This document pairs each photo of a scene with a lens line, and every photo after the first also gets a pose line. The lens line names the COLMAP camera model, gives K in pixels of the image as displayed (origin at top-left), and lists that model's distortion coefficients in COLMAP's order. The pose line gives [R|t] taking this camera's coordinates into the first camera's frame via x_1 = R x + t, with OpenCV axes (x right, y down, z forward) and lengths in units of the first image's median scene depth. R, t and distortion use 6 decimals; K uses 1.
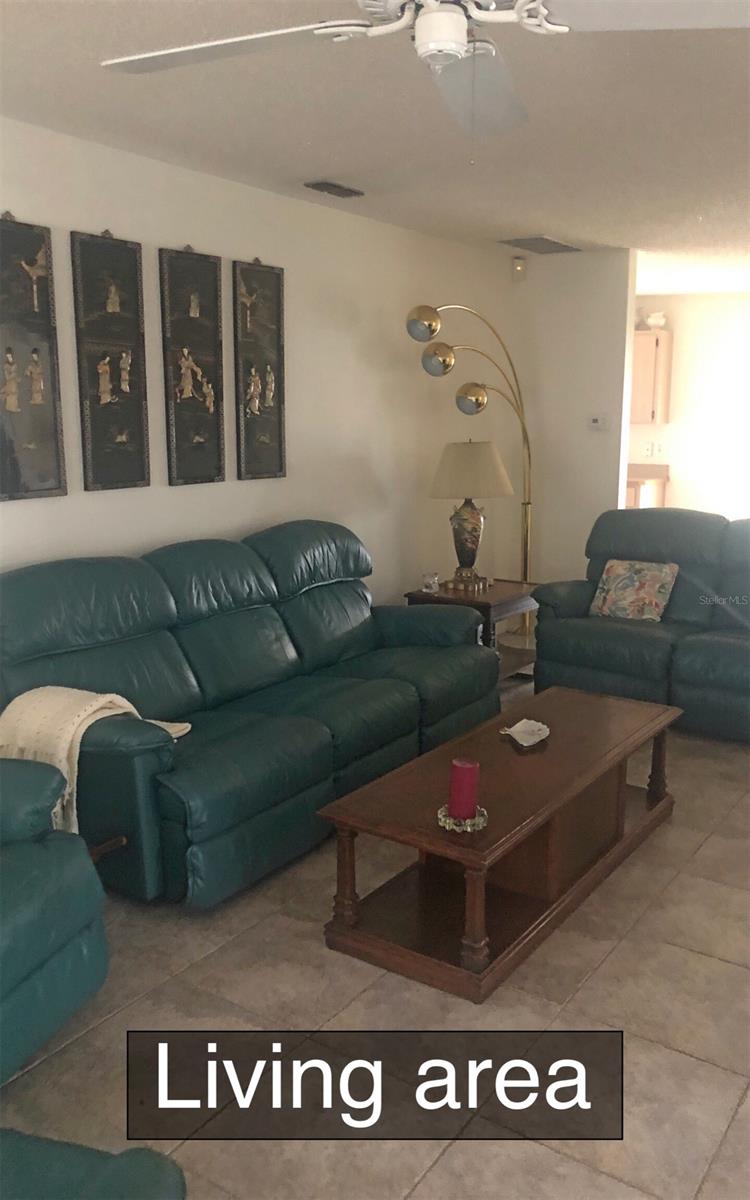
lens RADIAL K [[980.6, 0, 374.1], [0, 980.6, 590.2], [0, 0, 1]] dist [0.078944, -0.157550]
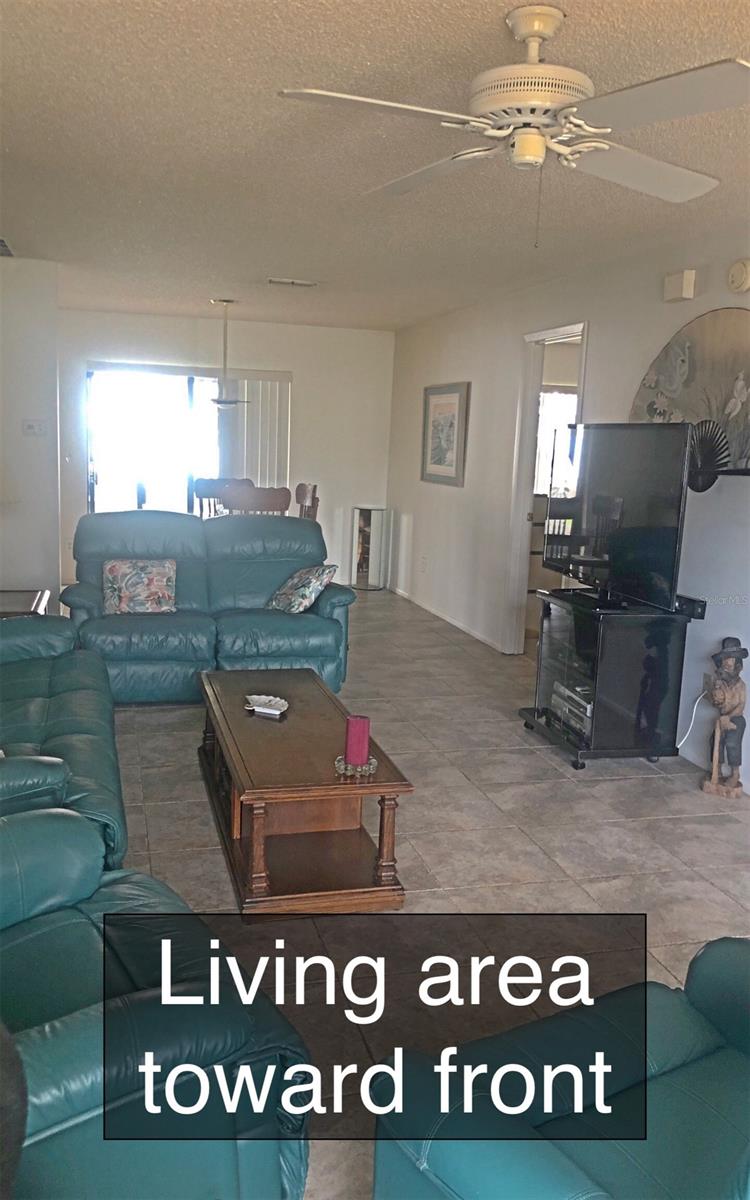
lens RADIAL K [[980.6, 0, 374.1], [0, 980.6, 590.2], [0, 0, 1]] dist [0.078944, -0.157550]
pose [[0.646511, -0.093559, 0.757146, -0.465007], [0.100287, 0.994262, 0.037226, -0.012356], [-0.756284, 0.051865, 0.652184, 0.122299]]
